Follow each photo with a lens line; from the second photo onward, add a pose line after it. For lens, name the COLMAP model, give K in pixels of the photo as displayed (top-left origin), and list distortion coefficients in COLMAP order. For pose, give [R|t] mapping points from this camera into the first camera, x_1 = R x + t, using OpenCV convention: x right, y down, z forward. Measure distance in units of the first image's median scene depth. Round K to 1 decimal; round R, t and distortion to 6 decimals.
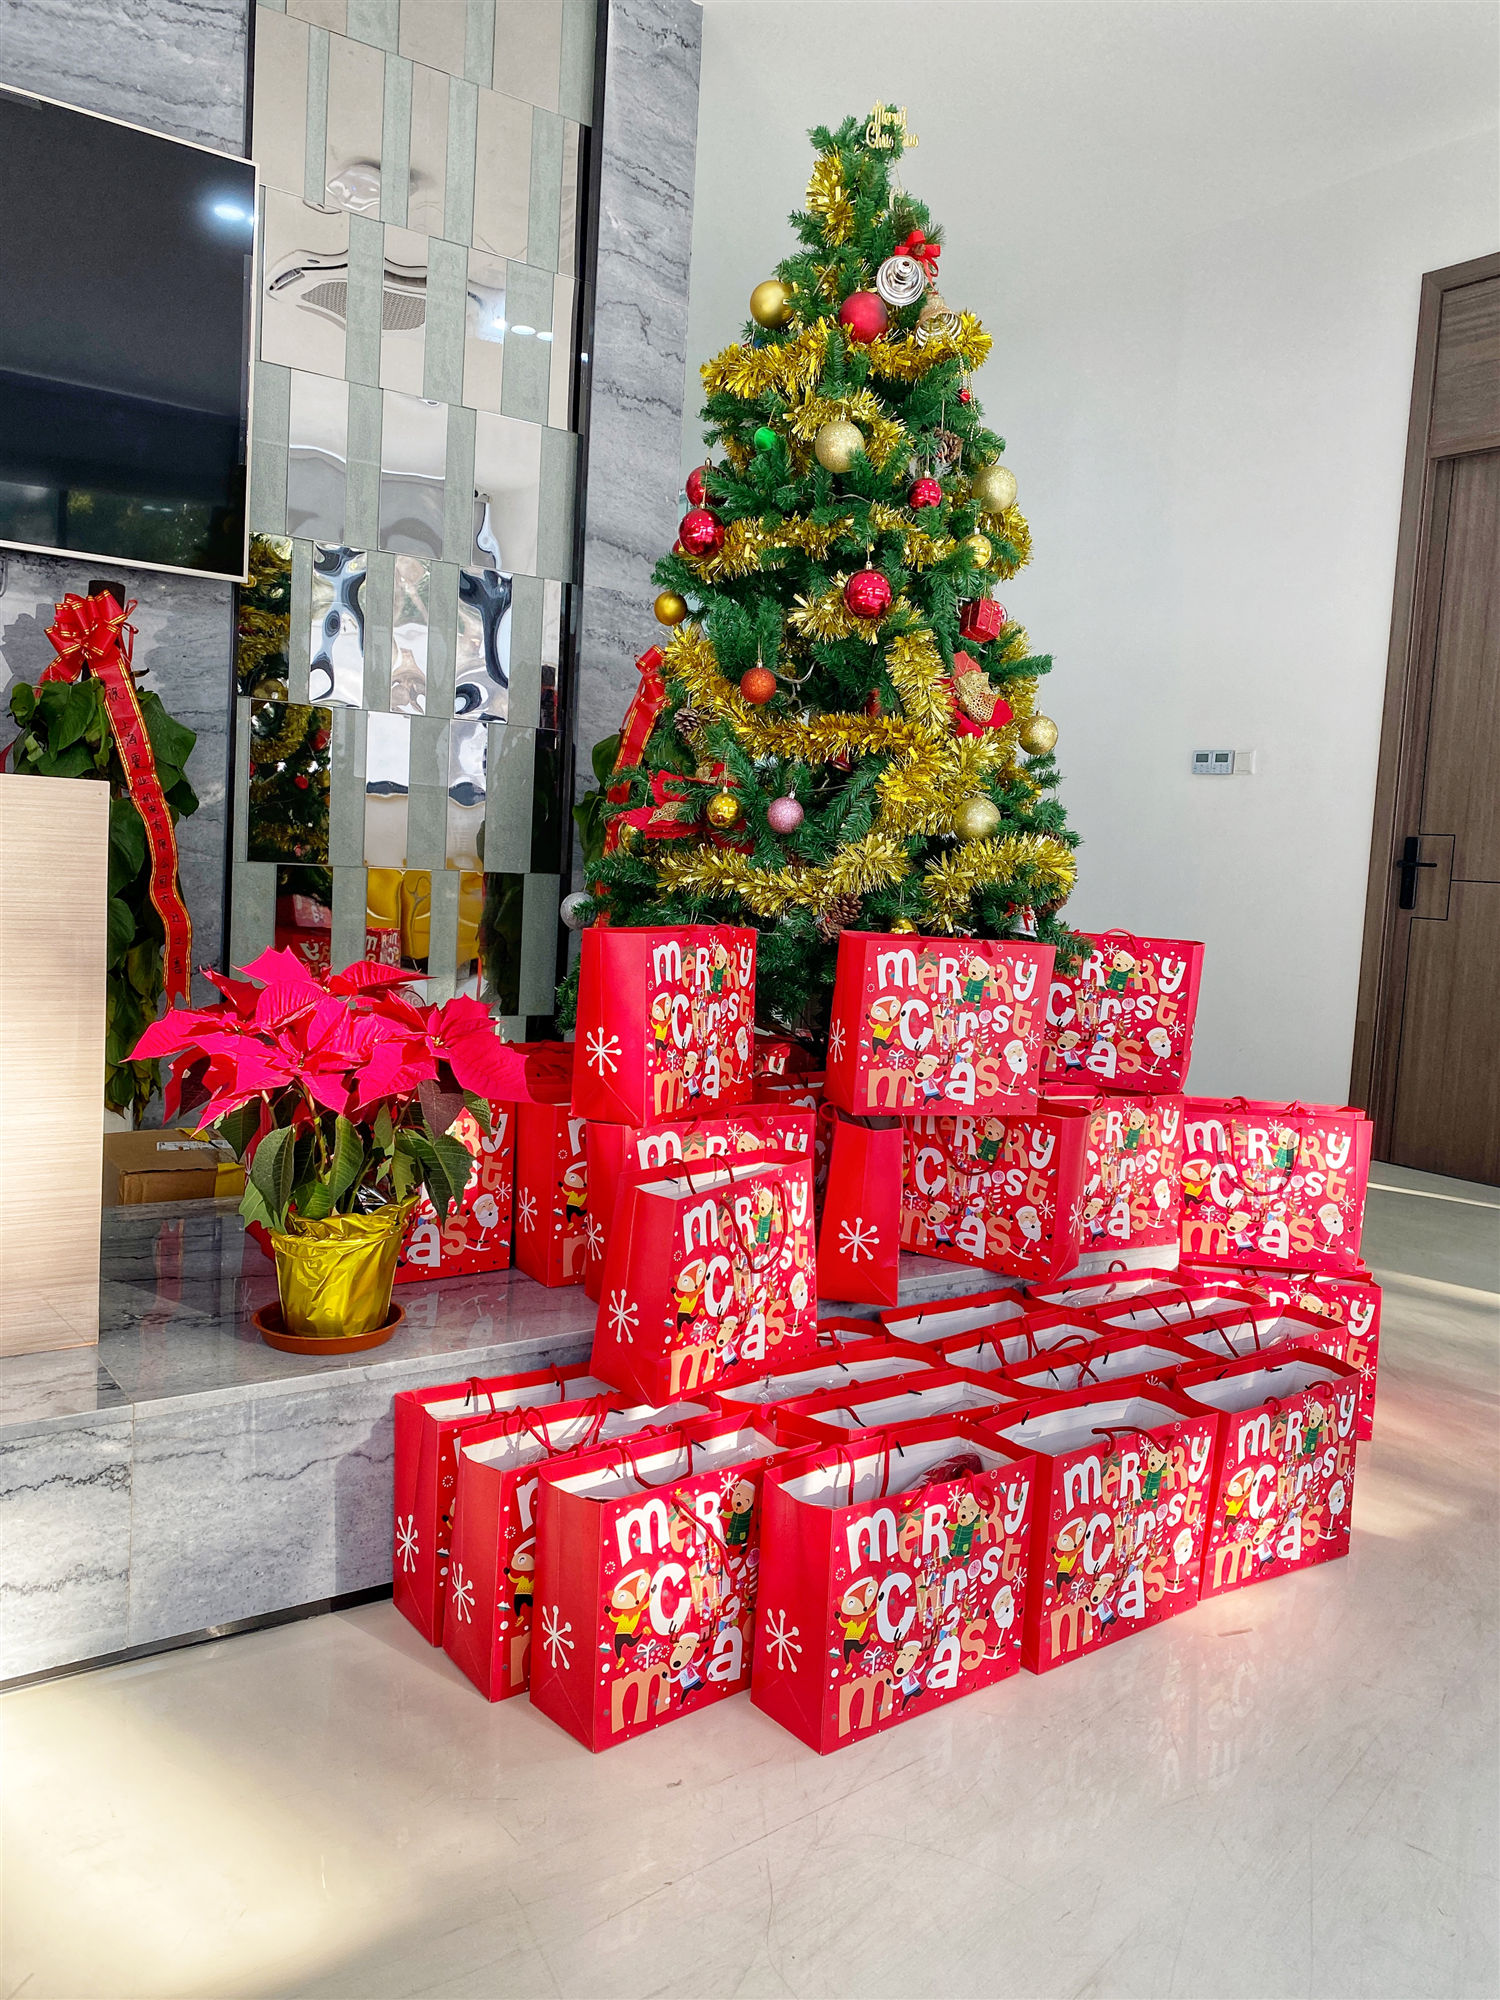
lens RADIAL K [[1507.5, 0, 736.5], [0, 1507.5, 973.9], [0, 0, 1]] dist [0.024238, -0.020386]
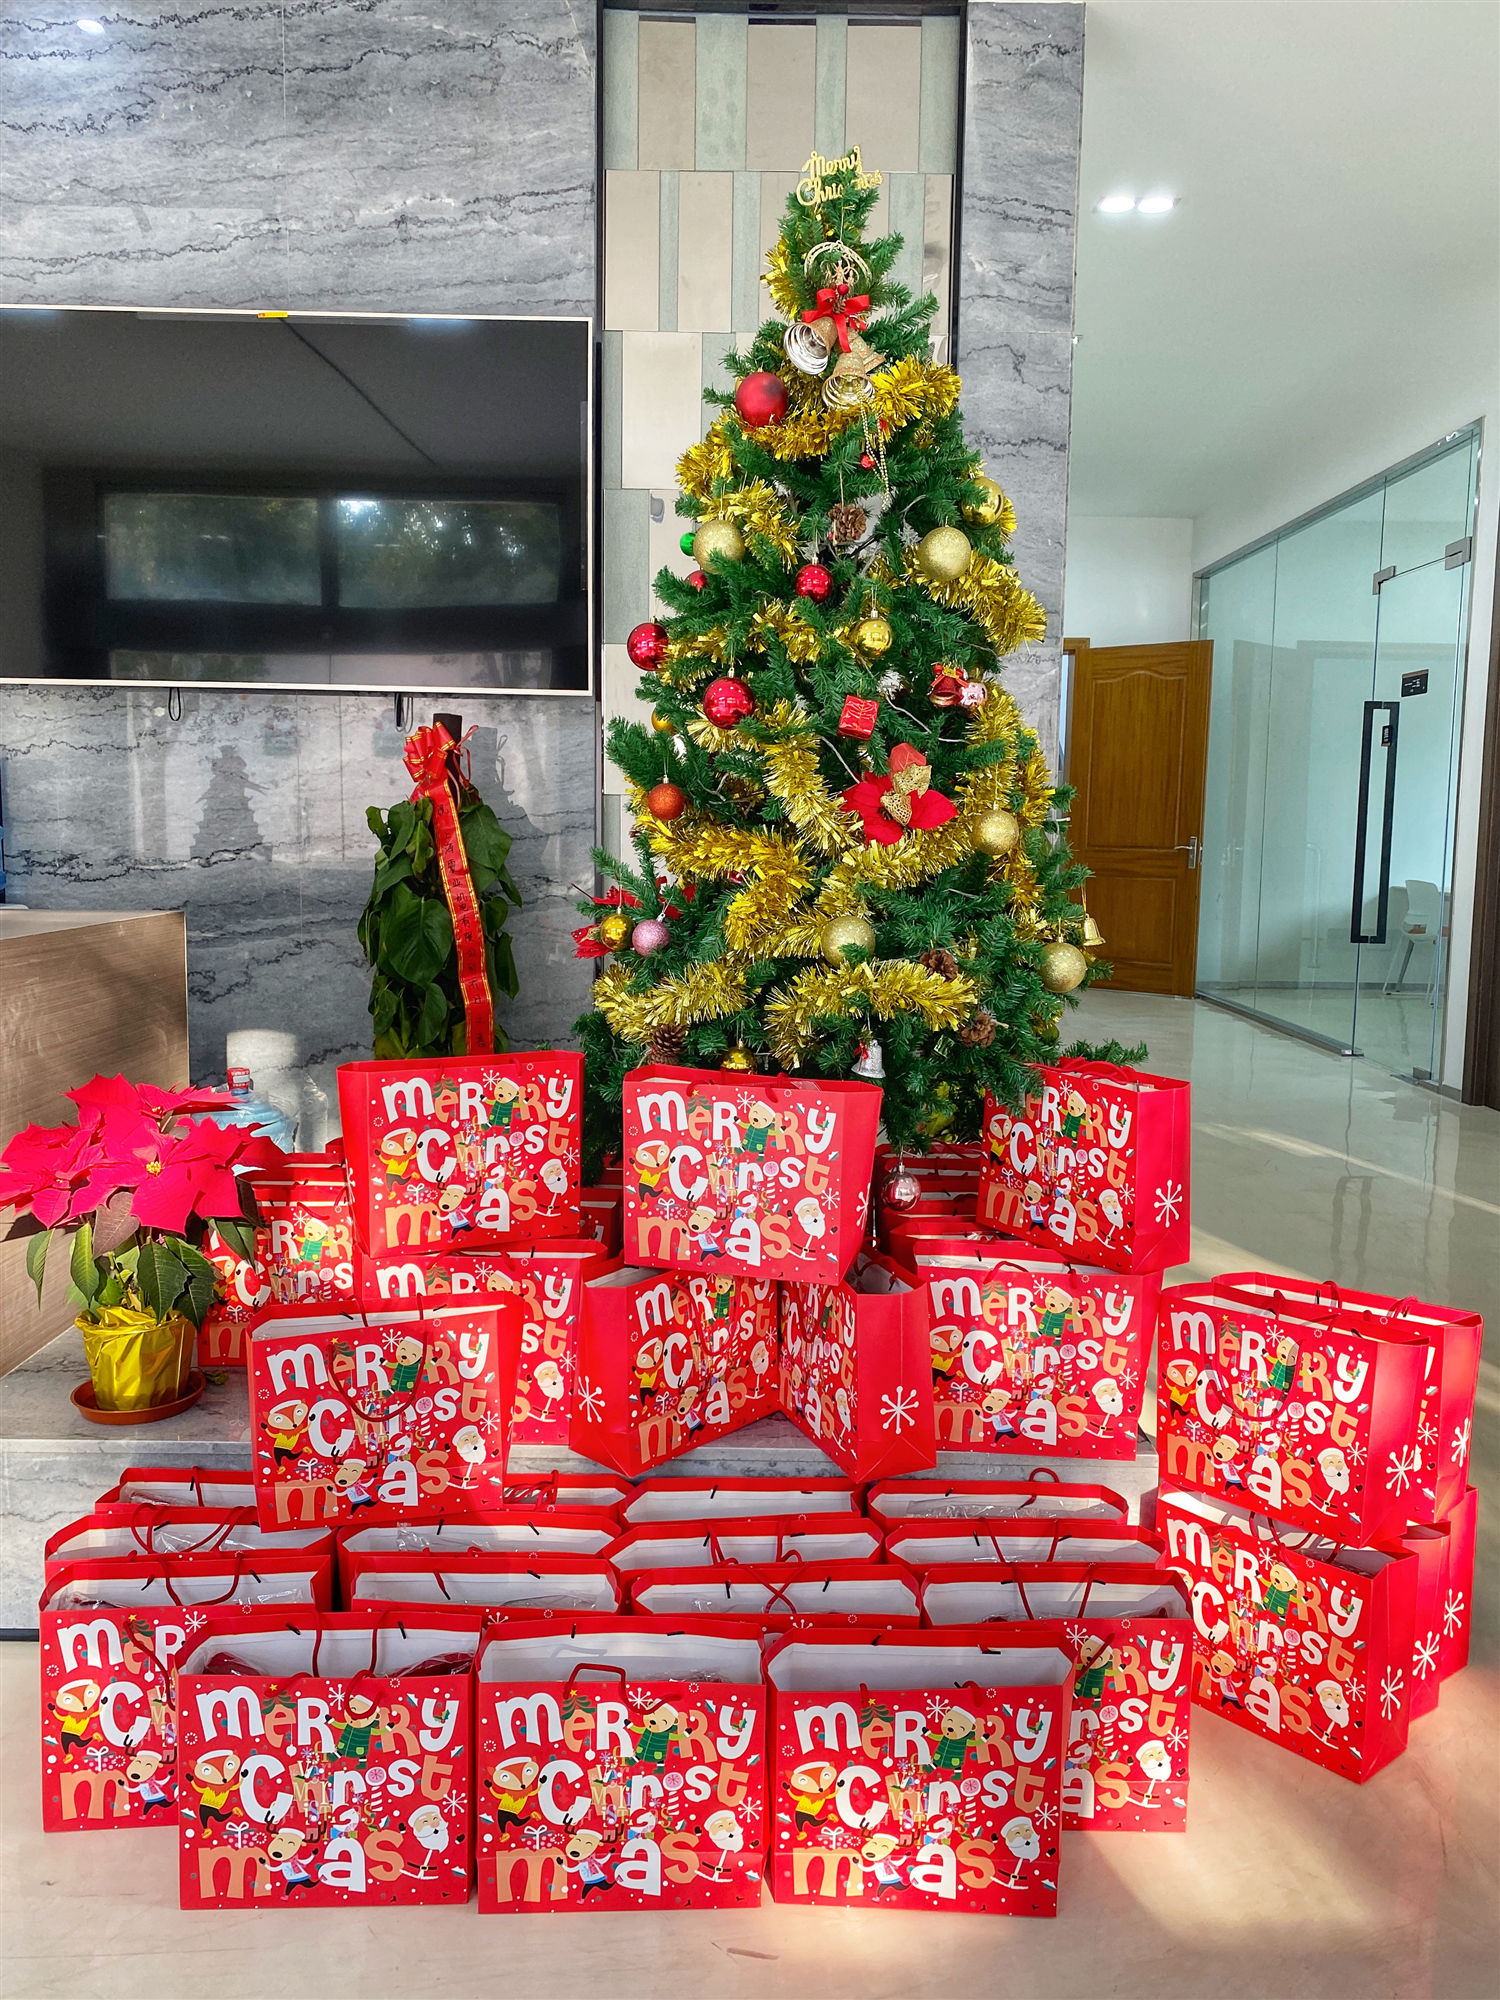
lens RADIAL K [[1507.5, 0, 755.2], [0, 1507.5, 977.0], [0, 0, 1]] dist [0.024238, -0.020386]
pose [[0.818681, 0.012741, -0.574108, 0.669587], [-0.015326, 0.999882, 0.000335, -0.085785], [0.574044, 0.008525, 0.818780, 0.261923]]
